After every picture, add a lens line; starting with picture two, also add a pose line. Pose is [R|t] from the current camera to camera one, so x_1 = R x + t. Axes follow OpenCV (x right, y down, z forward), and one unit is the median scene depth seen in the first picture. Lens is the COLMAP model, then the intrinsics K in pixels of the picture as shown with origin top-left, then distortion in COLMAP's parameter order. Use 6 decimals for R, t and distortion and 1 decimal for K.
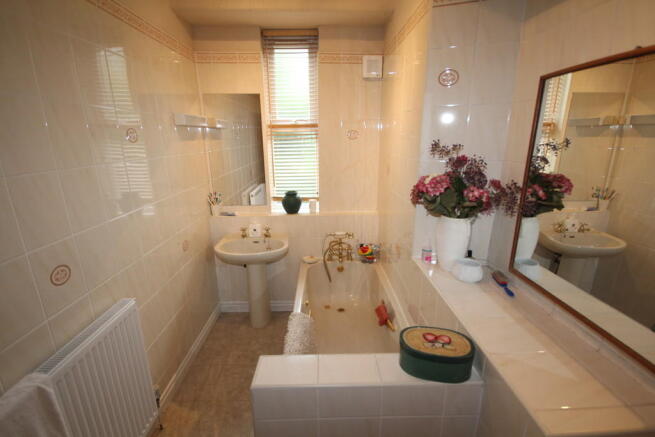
lens RADIAL K [[301.5, 0, 328.7], [0, 301.5, 219.4], [0, 0, 1]] dist [-0.005961, 0.000737]
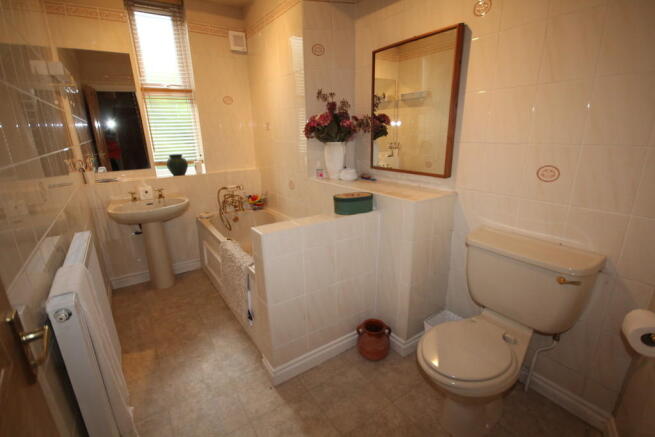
lens RADIAL K [[301.5, 0, 327.0], [0, 301.5, 219.6], [0, 0, 1]] dist [-0.005961, 0.000737]
pose [[0.843009, -0.164079, 0.512264, -0.265649], [0.156794, 0.985940, 0.057769, 0.161241], [-0.514540, 0.031620, 0.856883, -0.162262]]
